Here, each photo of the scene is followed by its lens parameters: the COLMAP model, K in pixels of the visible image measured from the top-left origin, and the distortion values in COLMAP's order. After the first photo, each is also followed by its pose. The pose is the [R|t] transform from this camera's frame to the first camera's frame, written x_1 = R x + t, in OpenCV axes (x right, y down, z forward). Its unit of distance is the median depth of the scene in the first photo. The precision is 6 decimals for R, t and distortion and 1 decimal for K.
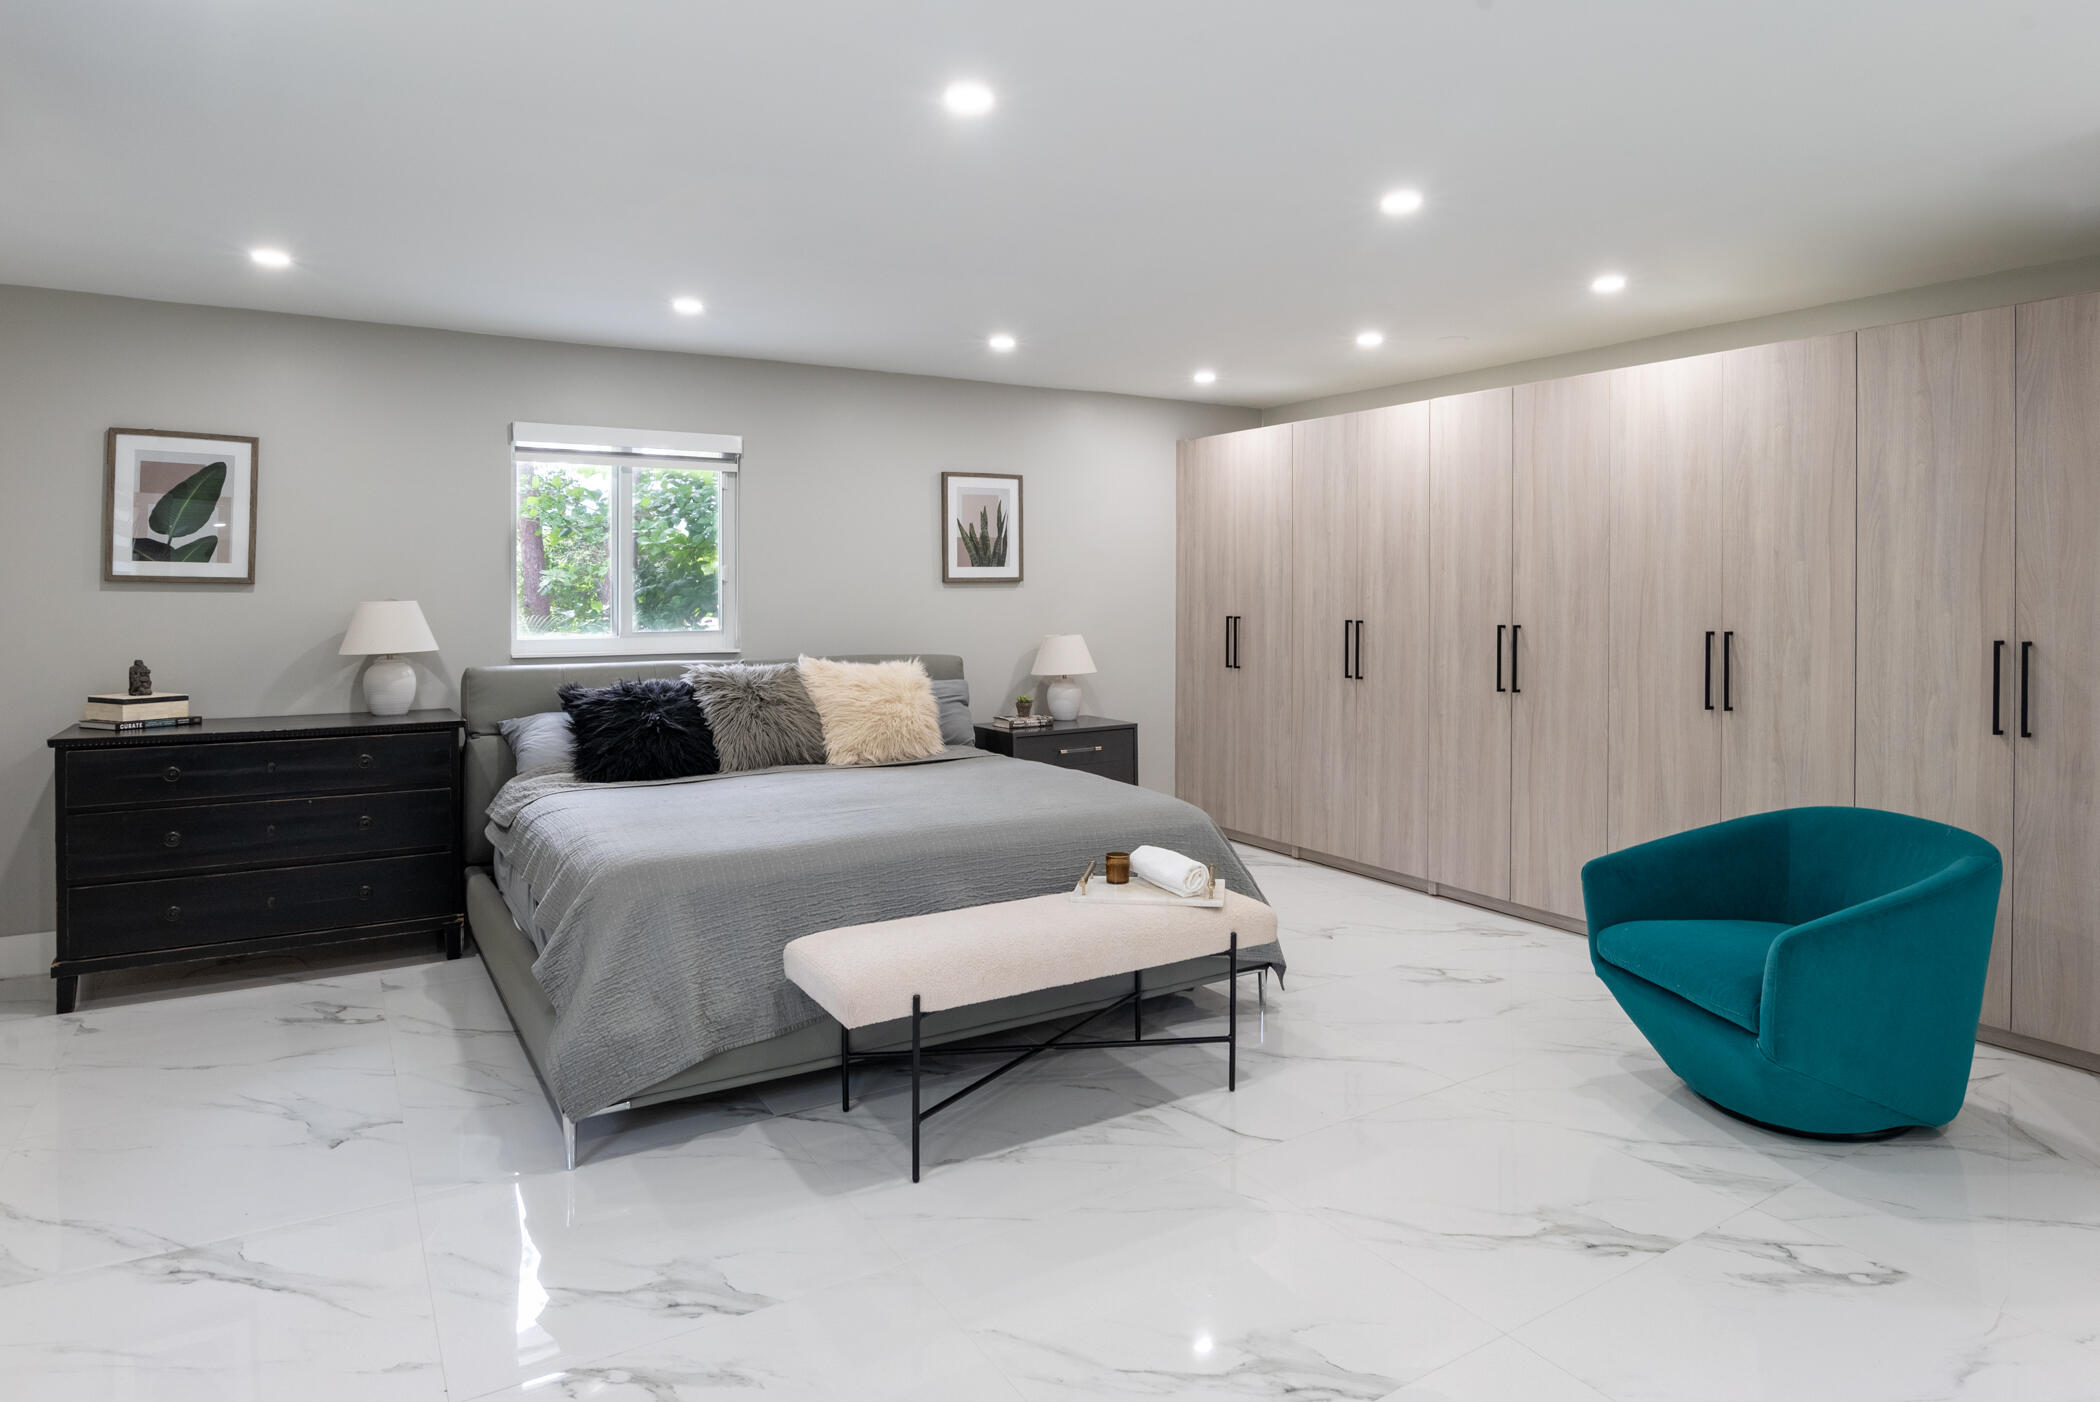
lens RADIAL K [[1229.9, 0, 1096.7], [0, 1229.9, 608.9], [0, 0, 1]] dist [-0.018199, -0.000877]
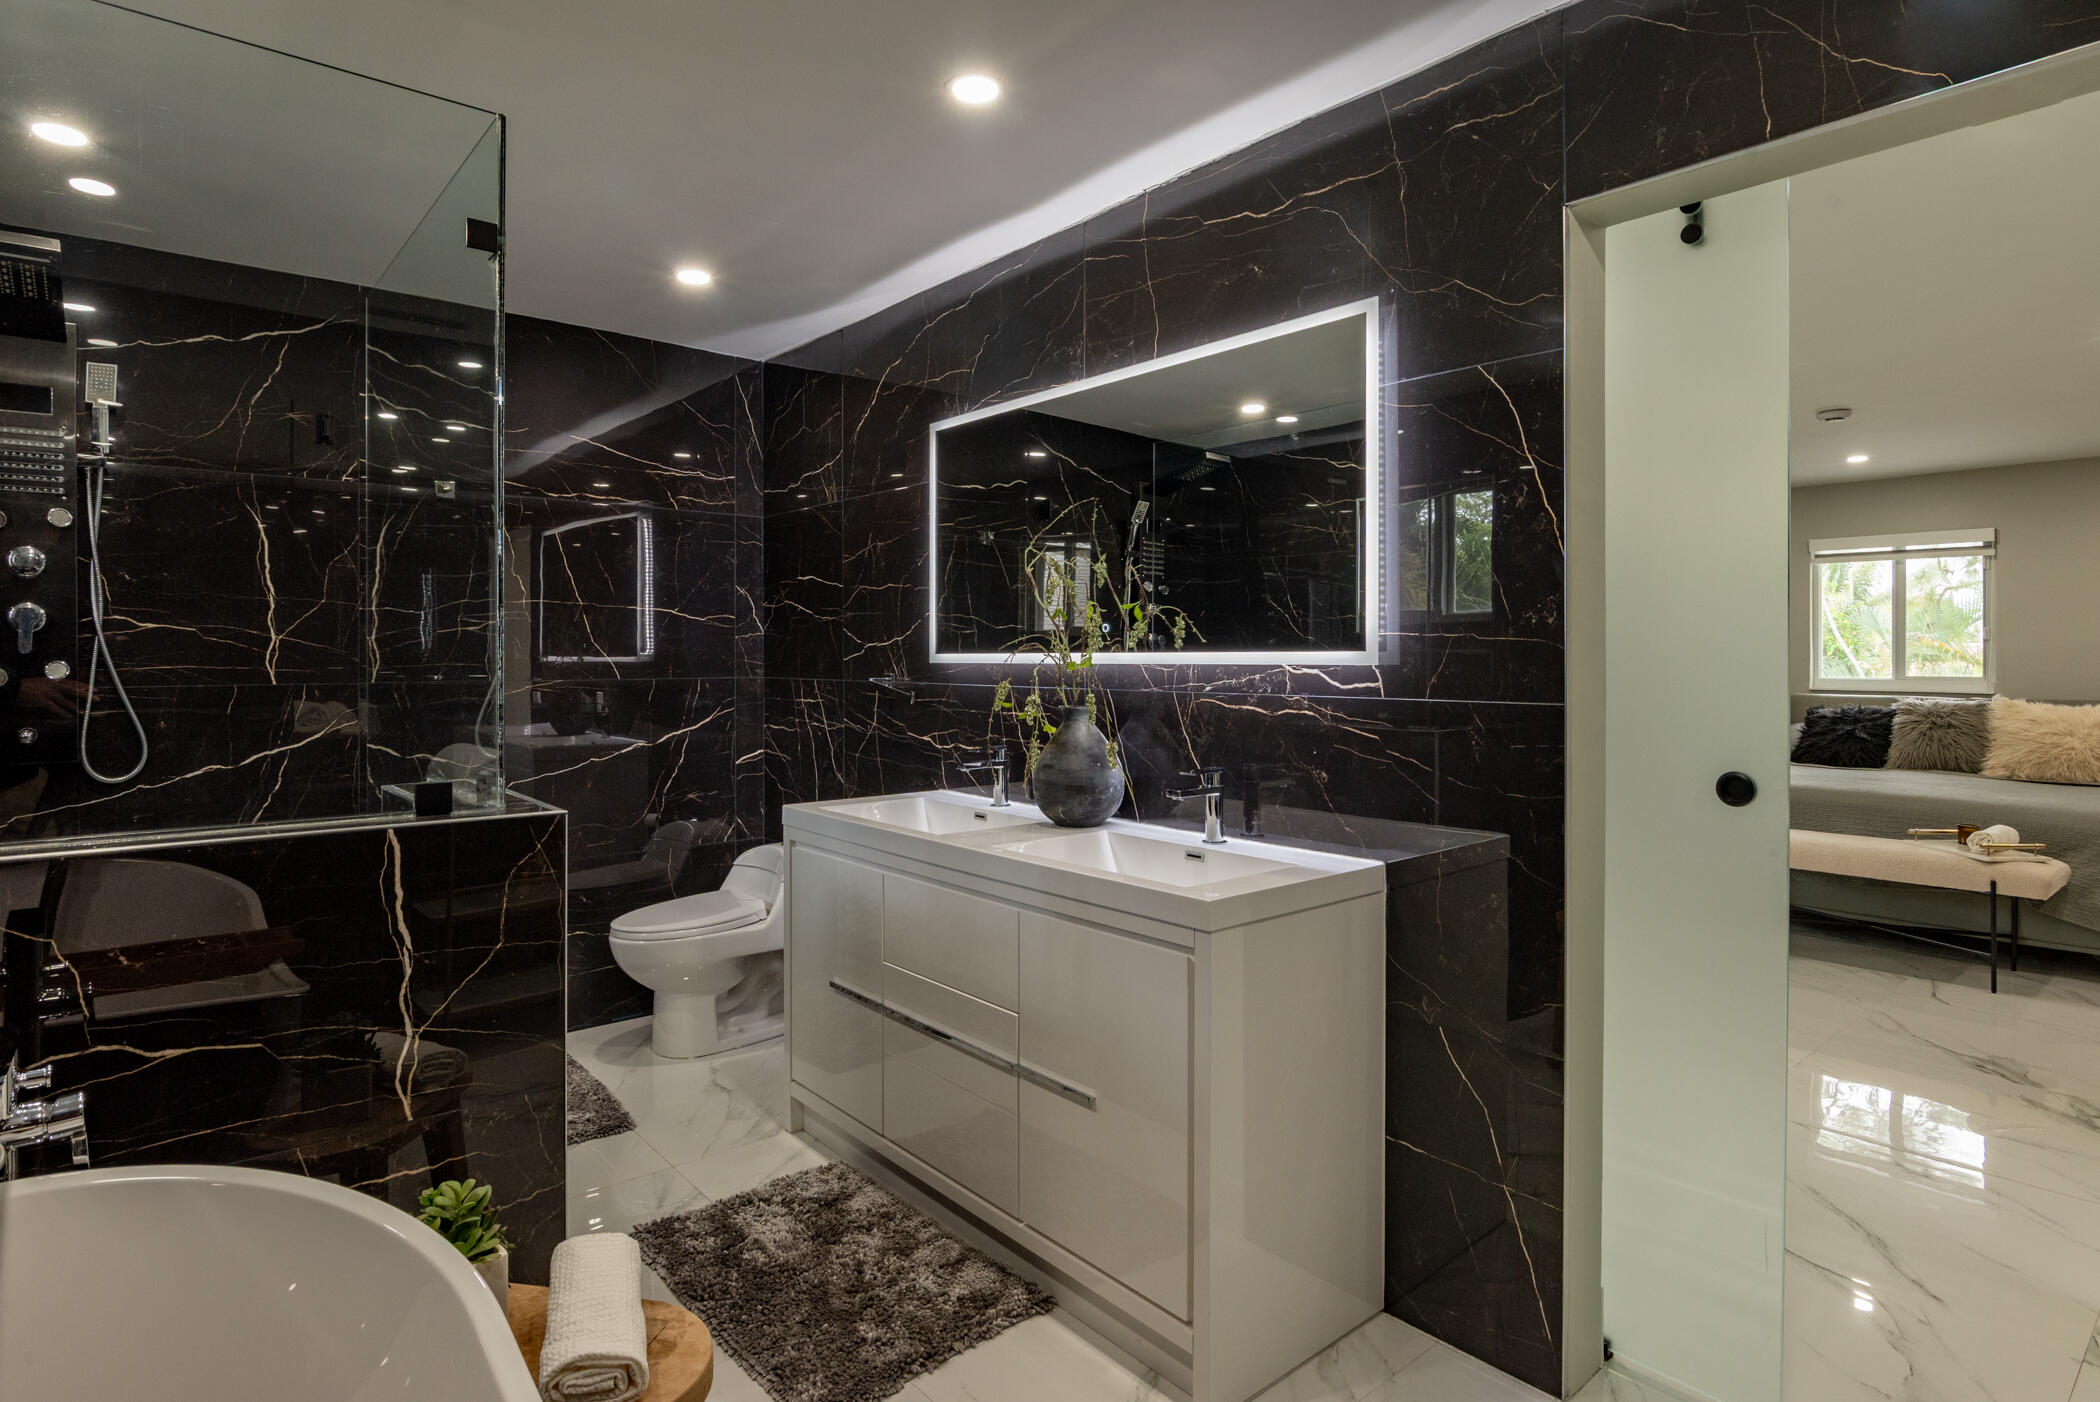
lens RADIAL K [[1104.4, 0, 1055.0], [0, 1104.4, 668.0], [0, 0, 1]] dist [-0.001766, -0.000483]
pose [[0.137358, 0.004779, -0.990510, 0.888357], [-0.027146, 0.999631, 0.001058, 0.040178], [0.990149, 0.026743, 0.137437, -0.168959]]
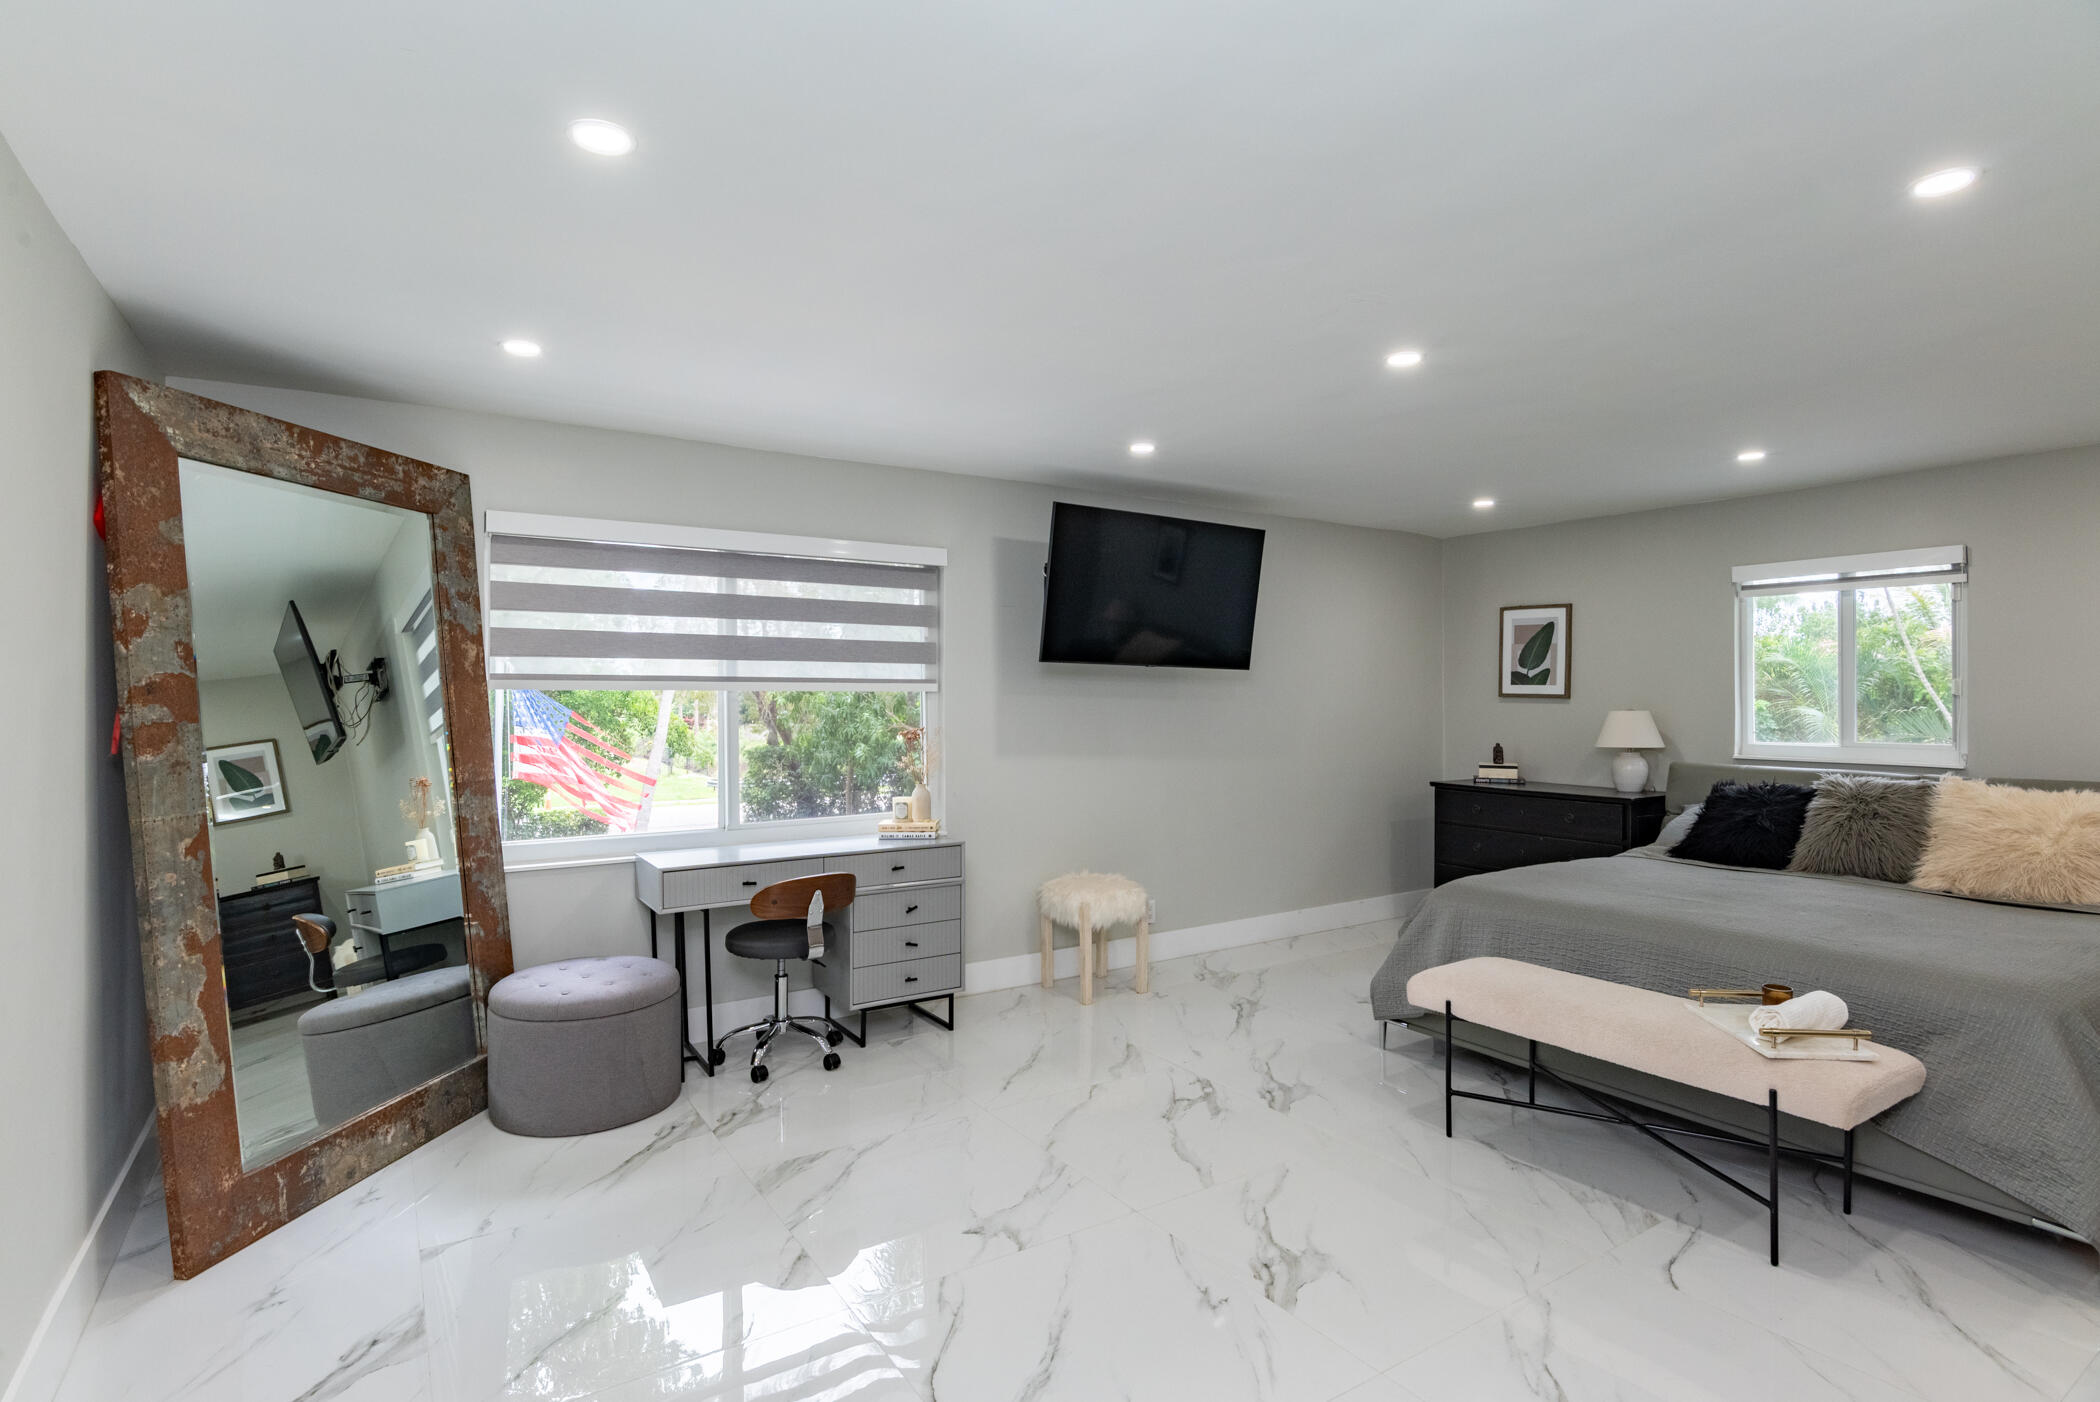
lens RADIAL K [[1050.0, 0, 1050.0], [0, 1050.0, 701.0], [0, 0, 1]] dist [-0.001751, -0.000719]
pose [[0.003867, 0.000880, -0.999992, 0.648117], [-0.019730, 0.999805, 0.000804, -0.005608], [0.999798, 0.019727, 0.003884, 0.345320]]
